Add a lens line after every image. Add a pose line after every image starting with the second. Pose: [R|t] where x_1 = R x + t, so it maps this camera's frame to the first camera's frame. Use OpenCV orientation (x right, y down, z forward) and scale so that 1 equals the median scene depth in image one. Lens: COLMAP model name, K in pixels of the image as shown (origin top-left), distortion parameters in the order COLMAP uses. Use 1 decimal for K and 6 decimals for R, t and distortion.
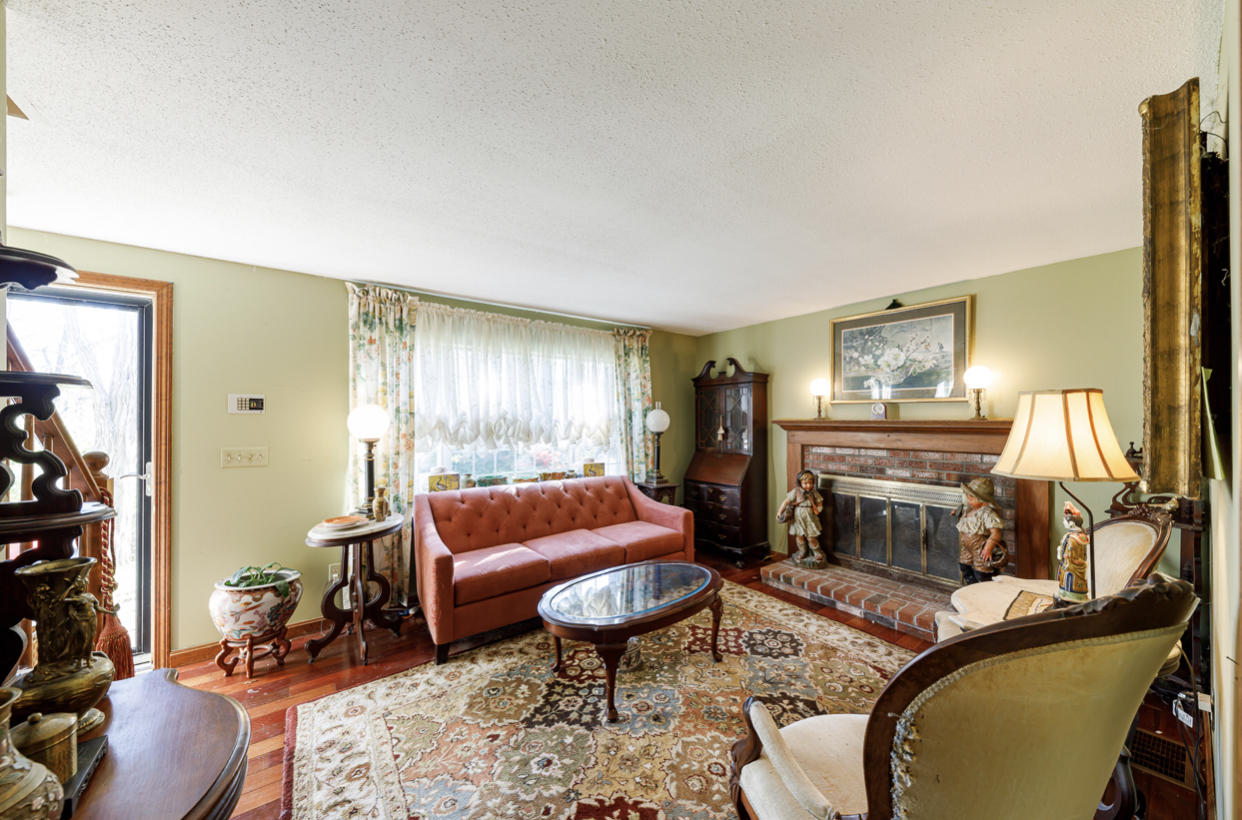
lens RADIAL K [[446.3, 0, 614.3], [0, 446.3, 405.7], [0, 0, 1]] dist [0.001133, 0.000017]
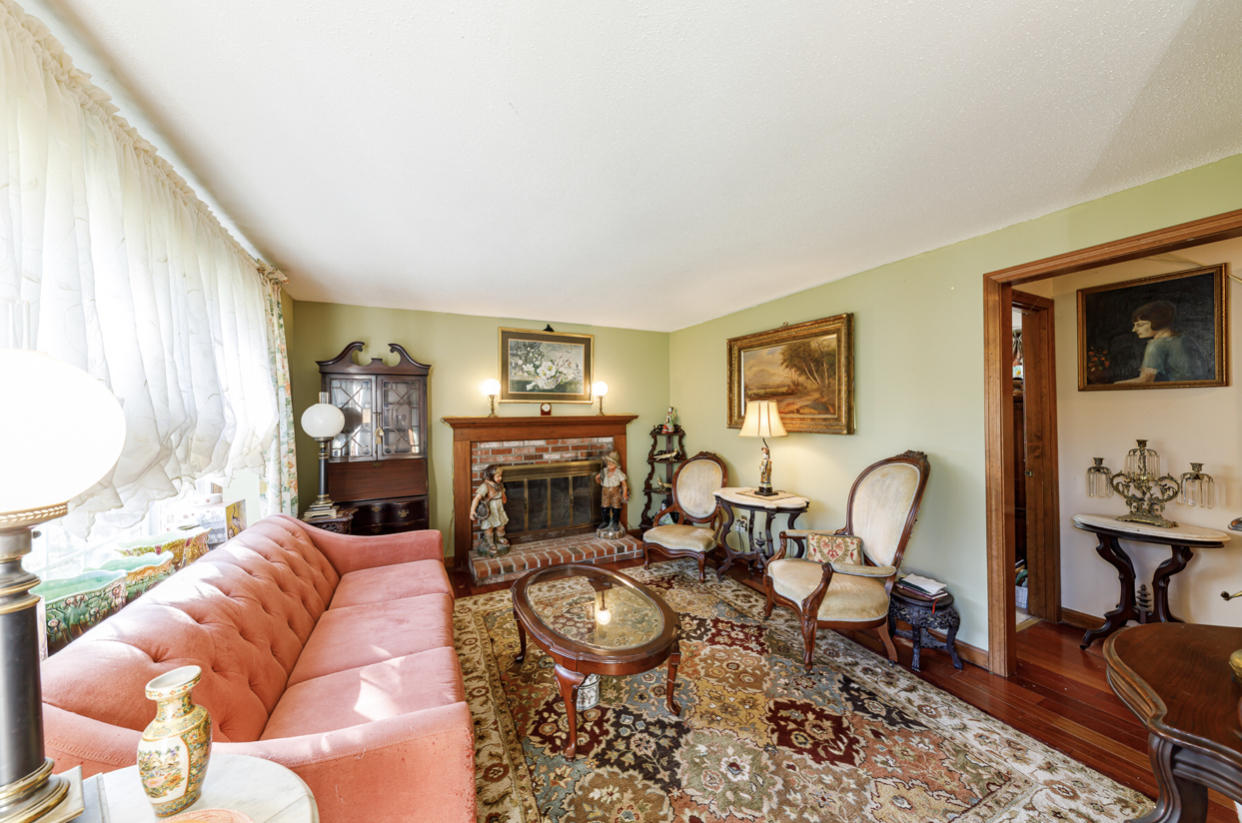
lens RADIAL K [[446.3, 0, 614.3], [0, 446.3, 407.2], [0, 0, 1]] dist [0.001133, 0.000017]
pose [[0.155926, 0.016497, 0.987631, -0.628711], [-0.018017, 0.999742, -0.013855, 0.018945], [-0.987604, -0.015634, 0.156183, 0.603803]]
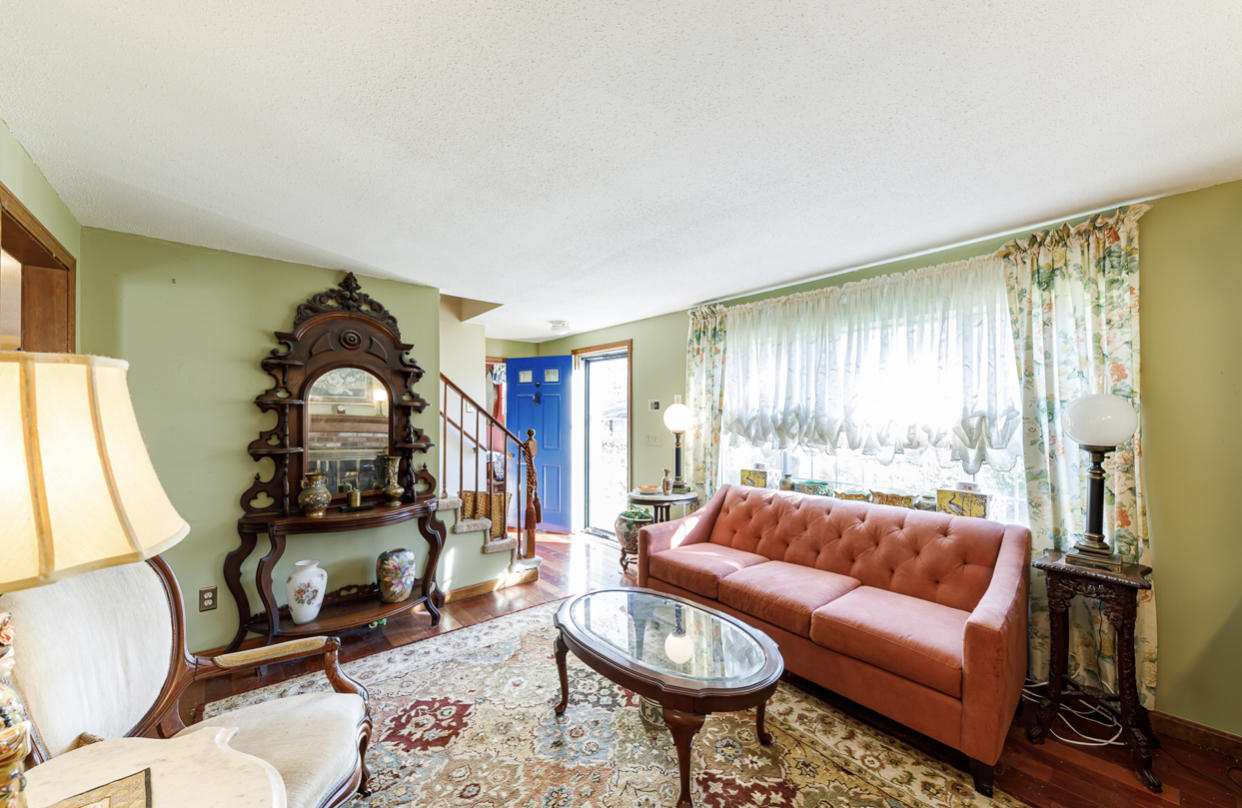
lens RADIAL K [[441.4, 0, 621.0], [0, 441.4, 404.0], [0, 0, 1]] dist [-0.000235, 0.000025]
pose [[0.083534, -0.023010, -0.996239, 0.621684], [0.029379, 0.999356, -0.020618, 0.017049], [0.996072, -0.027546, 0.084156, 0.654499]]
